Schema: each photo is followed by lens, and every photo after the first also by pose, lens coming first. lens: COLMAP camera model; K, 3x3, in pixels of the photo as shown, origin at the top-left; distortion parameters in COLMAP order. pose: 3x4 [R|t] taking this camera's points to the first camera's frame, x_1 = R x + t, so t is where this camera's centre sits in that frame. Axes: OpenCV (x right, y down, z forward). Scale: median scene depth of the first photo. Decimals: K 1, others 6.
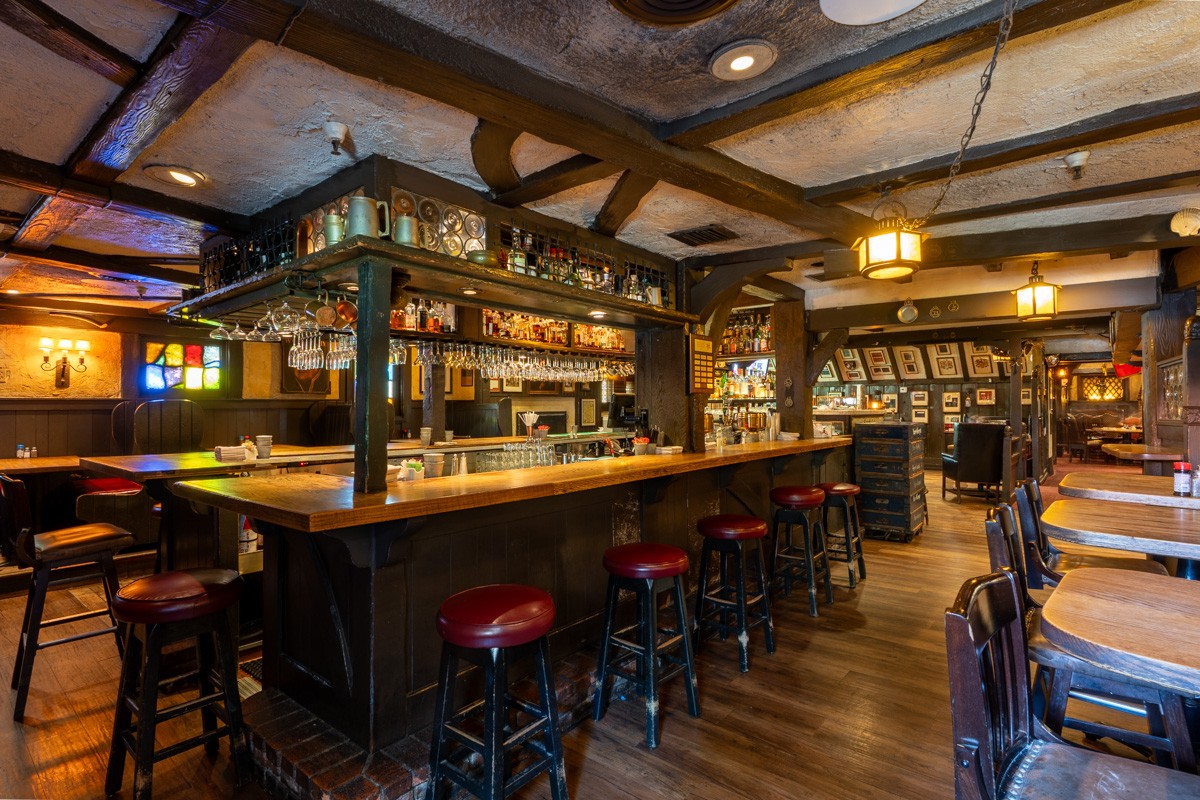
lens RADIAL K [[565.0, 0, 599.0], [0, 565.0, 398.4], [0, 0, 1]] dist [-0.000504, -0.000023]
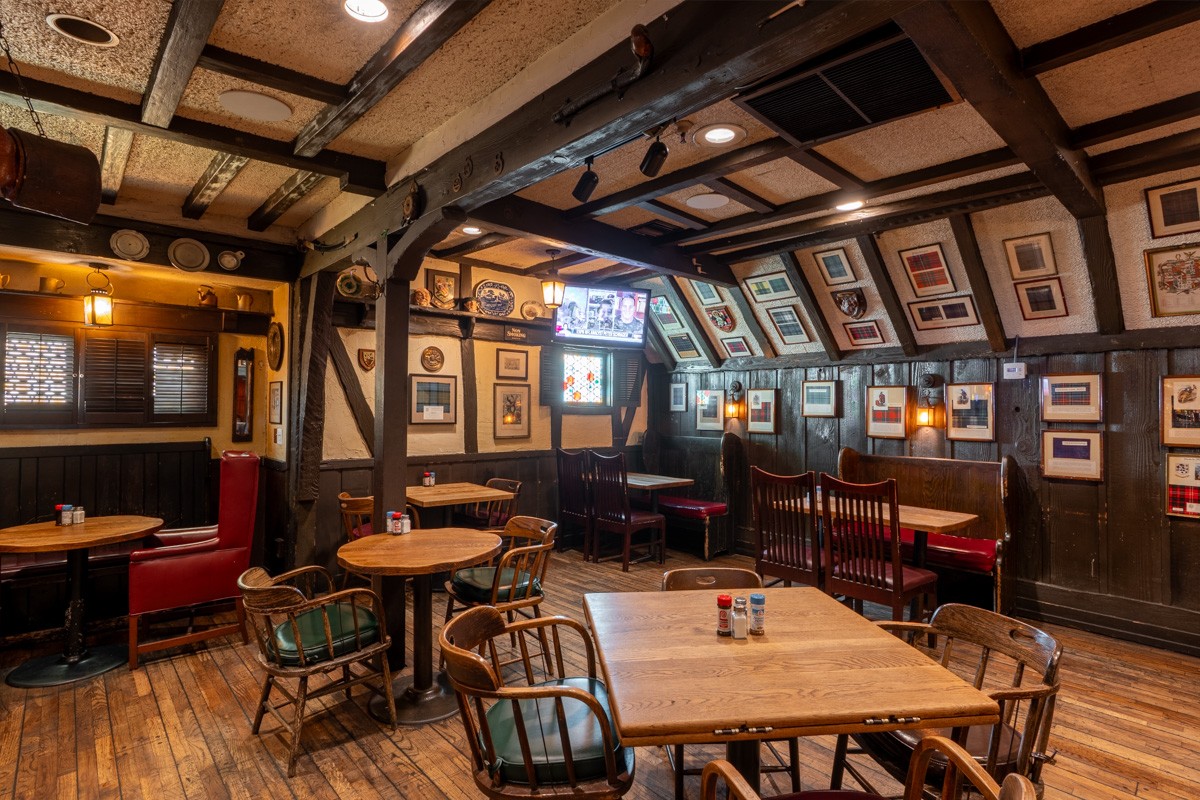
lens RADIAL K [[565.0, 0, 601.9], [0, 565.0, 397.3], [0, 0, 1]] dist [-0.000504, -0.000023]
pose [[0.991576, 0.003534, -0.129479, 0.349810], [-0.004102, 0.999983, -0.004121, 0.002215], [0.129462, 0.004617, 0.991574, 0.654292]]
